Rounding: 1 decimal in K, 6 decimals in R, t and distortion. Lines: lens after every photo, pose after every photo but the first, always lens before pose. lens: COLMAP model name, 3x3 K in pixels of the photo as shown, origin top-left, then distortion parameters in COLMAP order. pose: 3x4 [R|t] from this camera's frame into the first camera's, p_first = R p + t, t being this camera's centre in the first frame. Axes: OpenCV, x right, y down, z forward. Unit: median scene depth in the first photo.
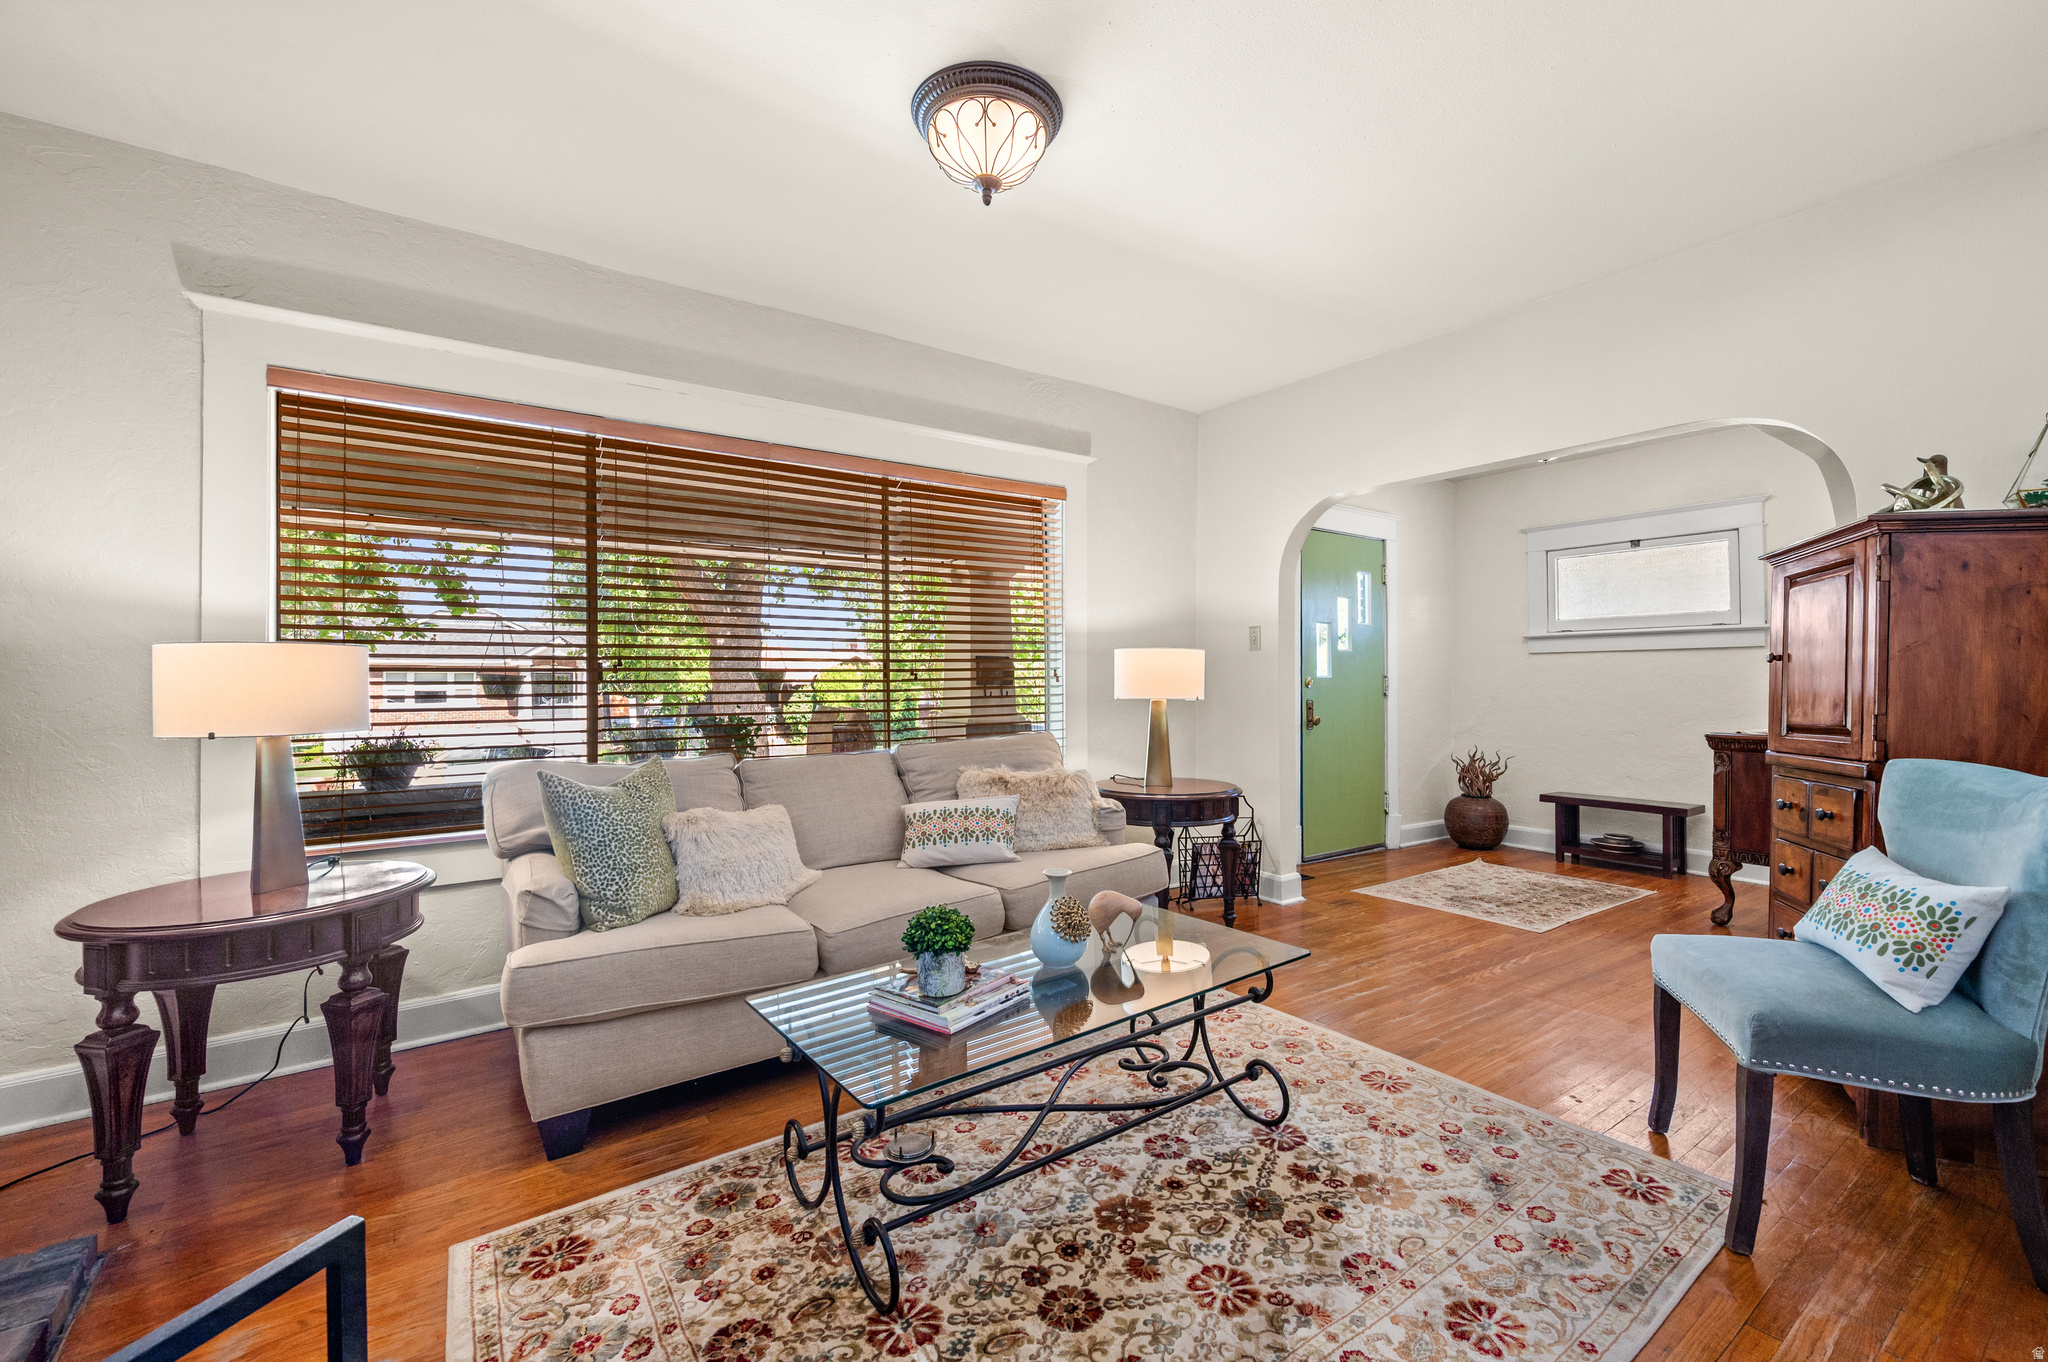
lens RADIAL K [[834.9, 0, 1043.6], [0, 834.9, 681.6], [0, 0, 1]] dist [-0.004069, -0.000379]
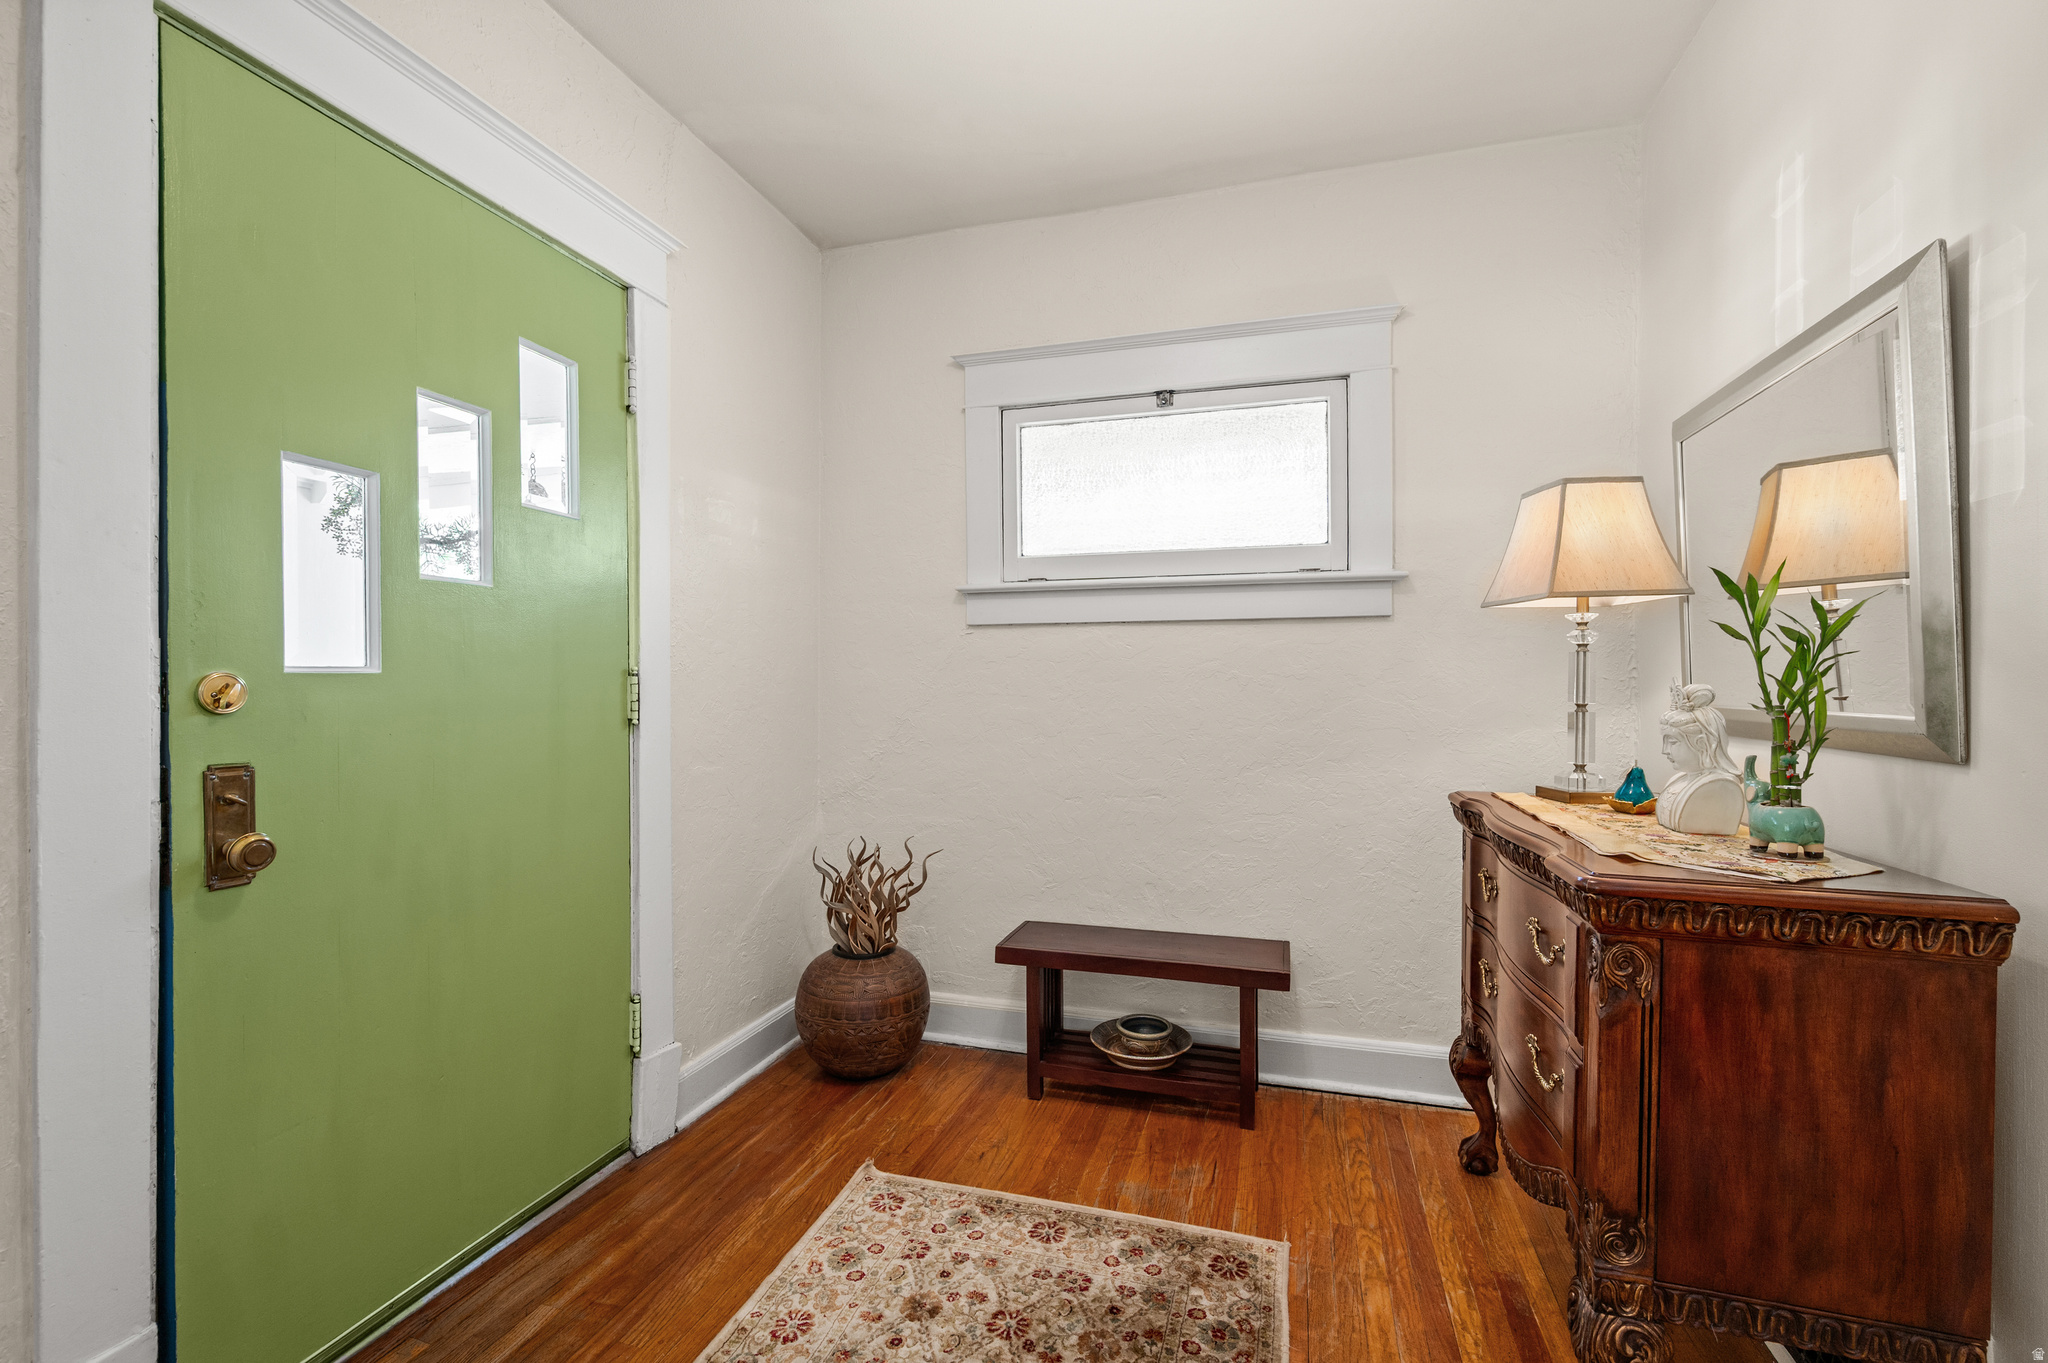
lens RADIAL K [[834.9, 0, 1031.8], [0, 834.9, 679.1], [0, 0, 1]] dist [-0.004069, -0.000379]
pose [[0.787244, 0.001566, 0.616639, 0.325895], [-0.002110, 0.999998, 0.000154, -0.003322], [-0.616638, -0.001422, 0.787246, 0.616518]]
